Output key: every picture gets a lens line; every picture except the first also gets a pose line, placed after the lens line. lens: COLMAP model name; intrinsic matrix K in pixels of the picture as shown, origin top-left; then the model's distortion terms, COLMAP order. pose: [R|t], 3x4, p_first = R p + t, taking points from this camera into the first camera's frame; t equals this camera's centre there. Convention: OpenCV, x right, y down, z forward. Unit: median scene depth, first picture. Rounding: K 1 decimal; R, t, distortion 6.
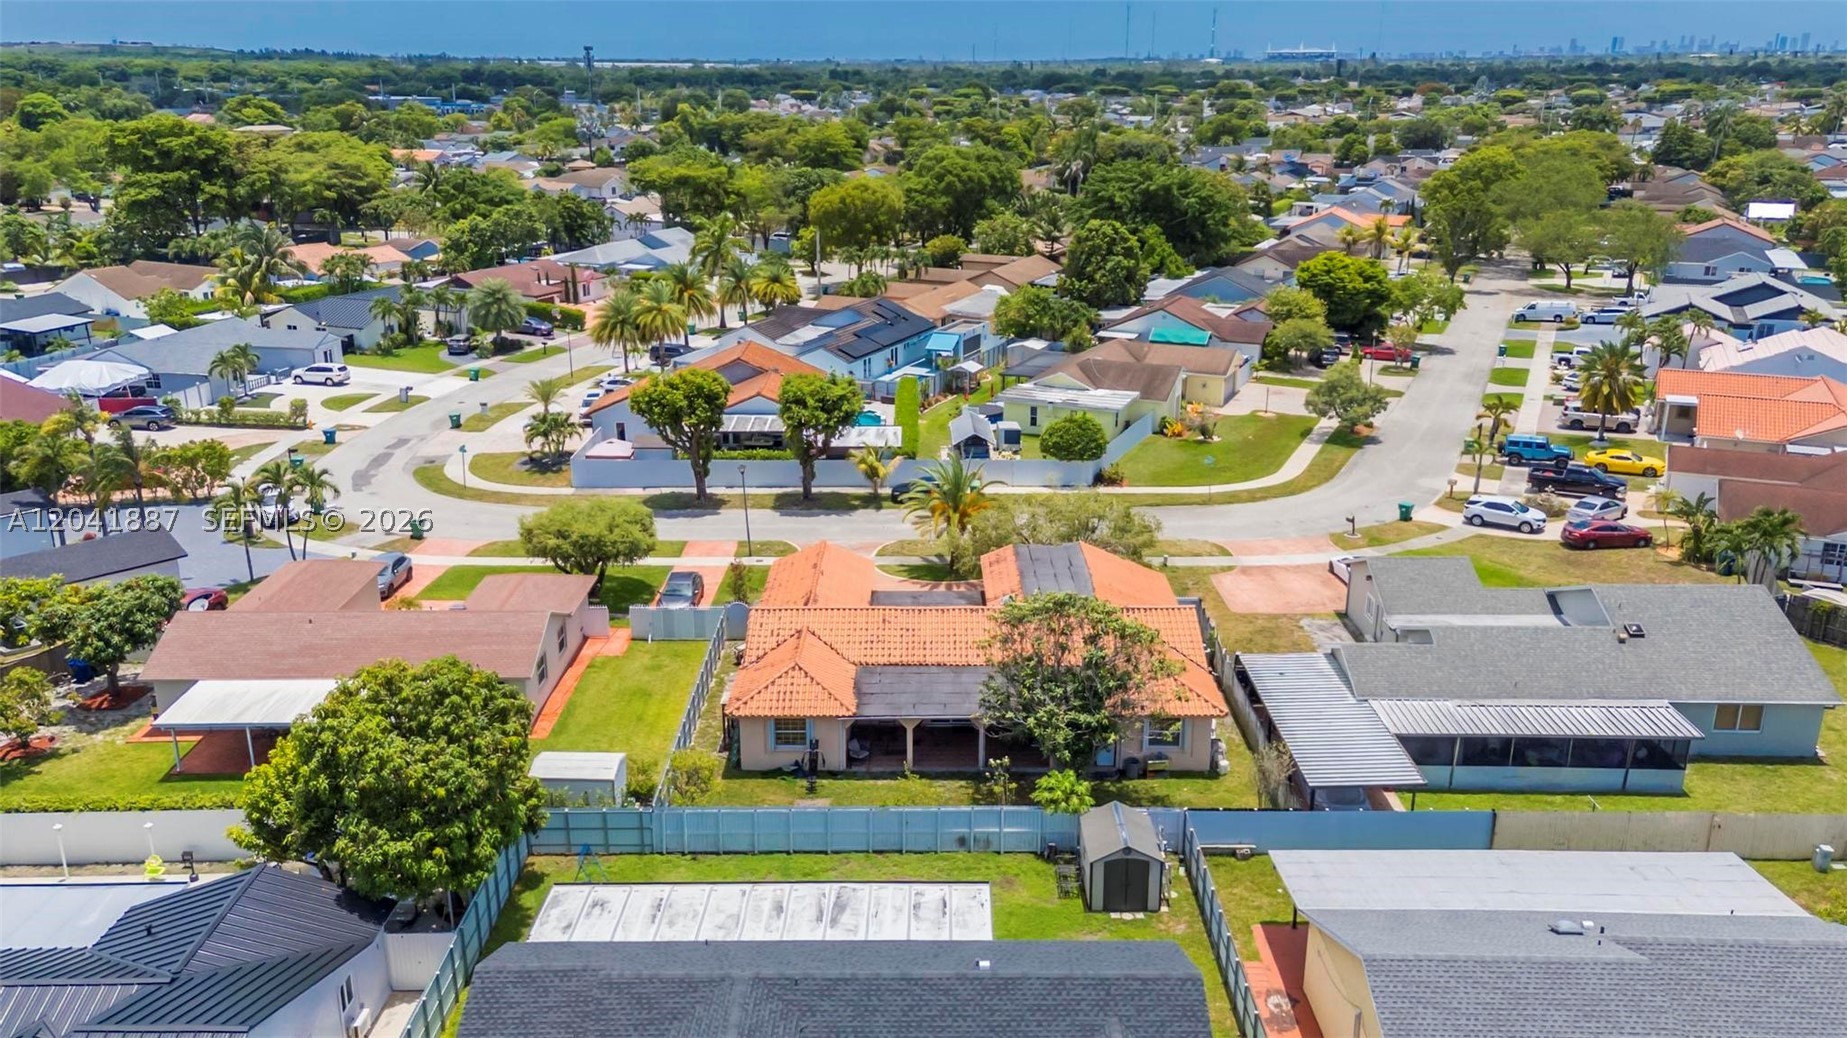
lens RADIAL K [[1398.2, 0, 927.9], [0, 1398.2, 516.2], [0, 0, 1]] dist [0.072362, 0.003049]
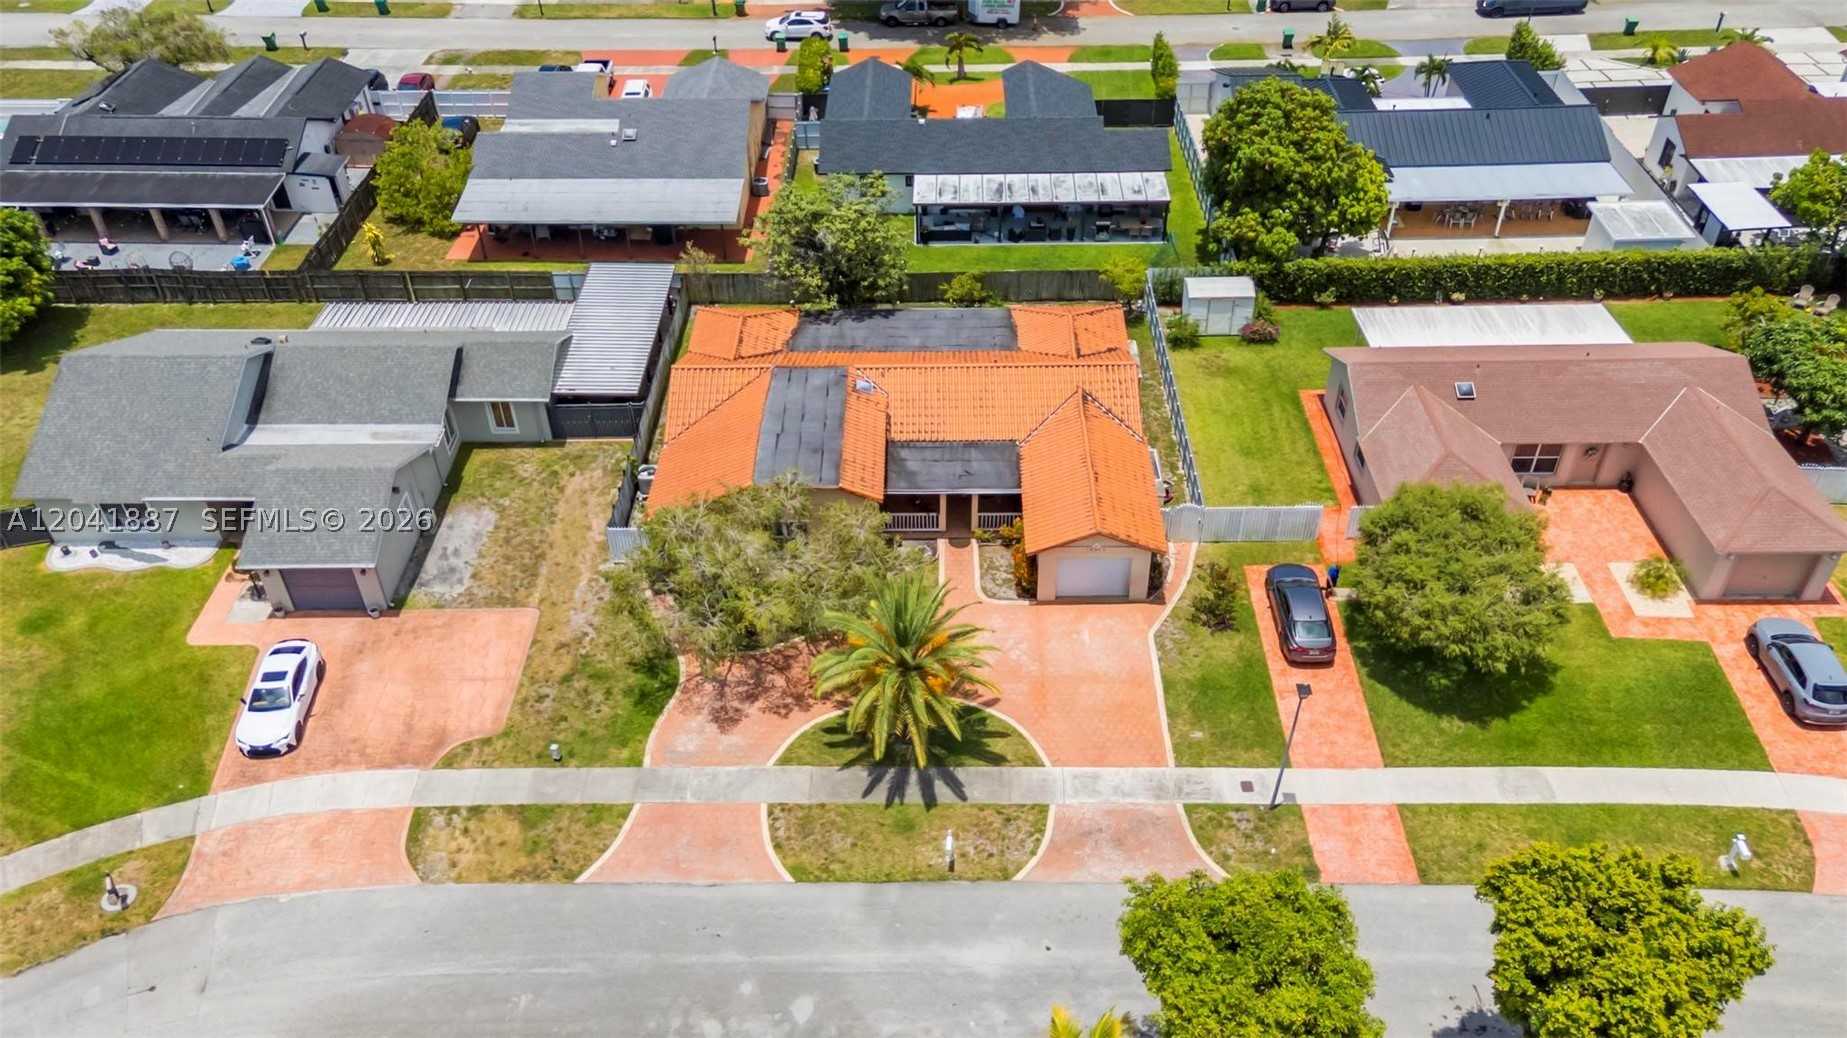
lens RADIAL K [[1398.2, 0, 927.9], [0, 1398.2, 516.2], [0, 0, 1]] dist [0.072362, 0.003049]
pose [[-0.999906, 0.005446, 0.012556, 0.002855], [0.013465, 0.555530, 0.831388, -0.456572], [-0.002447, 0.831479, -0.555551, 1.094690]]
